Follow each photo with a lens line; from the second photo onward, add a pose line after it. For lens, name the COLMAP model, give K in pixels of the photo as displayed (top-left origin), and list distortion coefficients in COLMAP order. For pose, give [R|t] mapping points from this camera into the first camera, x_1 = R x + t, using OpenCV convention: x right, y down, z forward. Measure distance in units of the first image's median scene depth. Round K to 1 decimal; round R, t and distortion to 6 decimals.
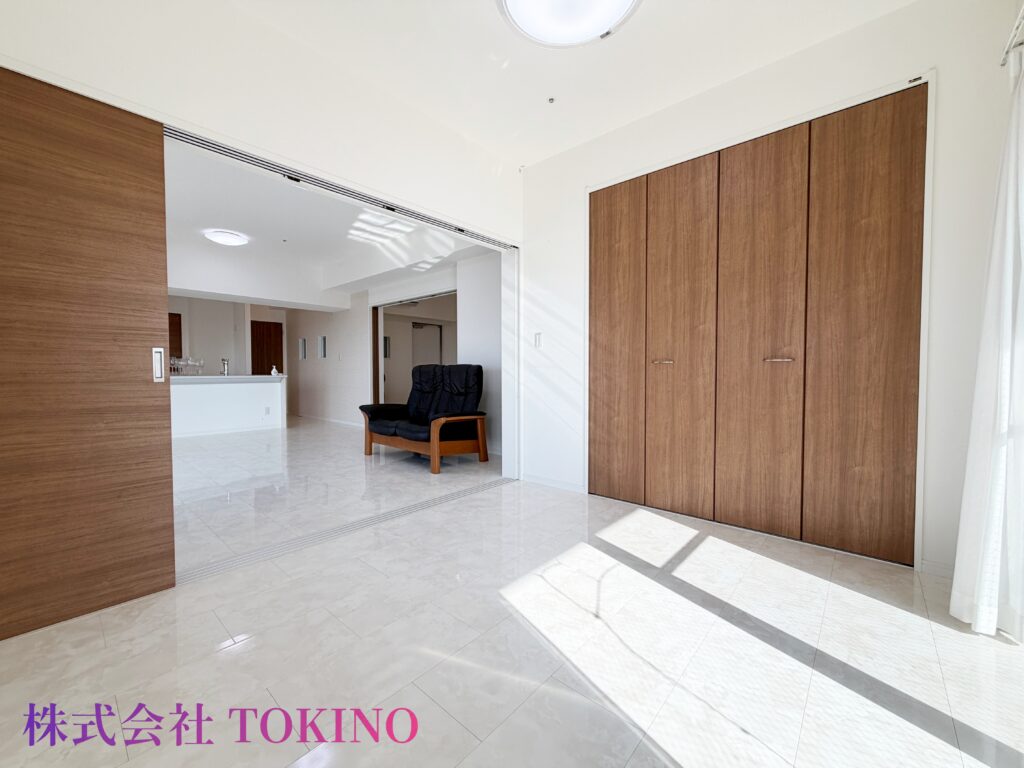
lens RADIAL K [[407.6, 0, 512.0], [0, 407.6, 384.0], [0, 0, 1]] dist [0.001129, 0.000122]
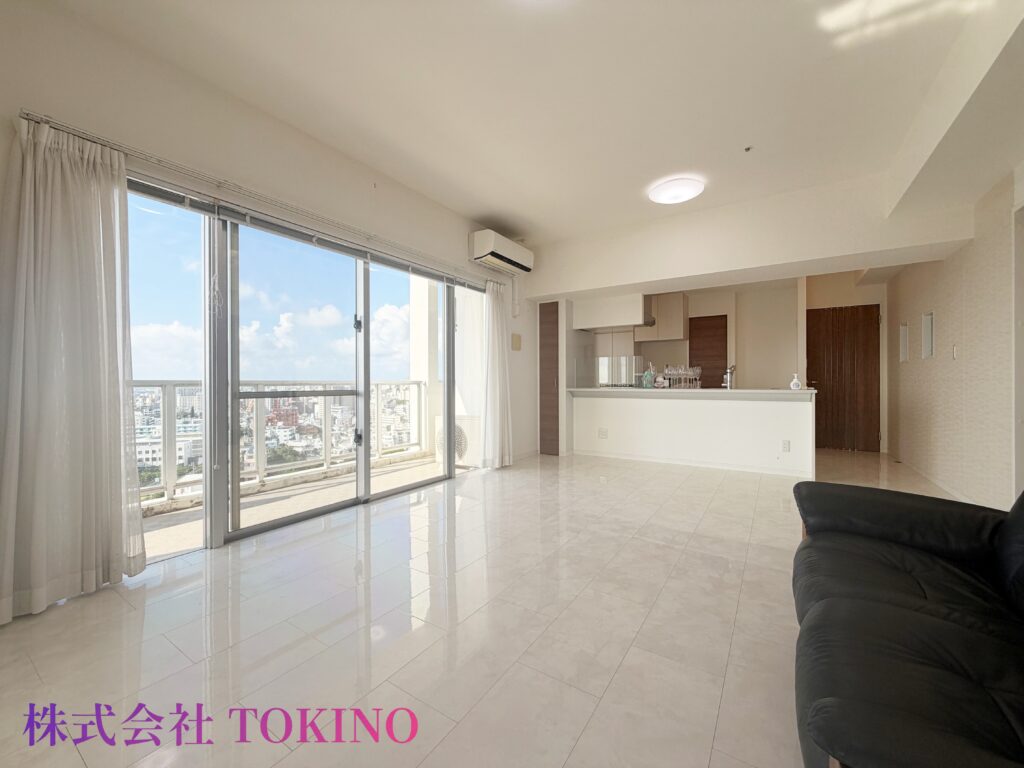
lens RADIAL K [[407.6, 0, 512.0], [0, 407.6, 384.0], [0, 0, 1]] dist [0.001129, 0.000122]
pose [[0.141871, -0.000685, -0.989885, -0.038647], [-0.023032, 0.999727, -0.003993, -0.015919], [0.989617, 0.023366, 0.141817, 0.454247]]
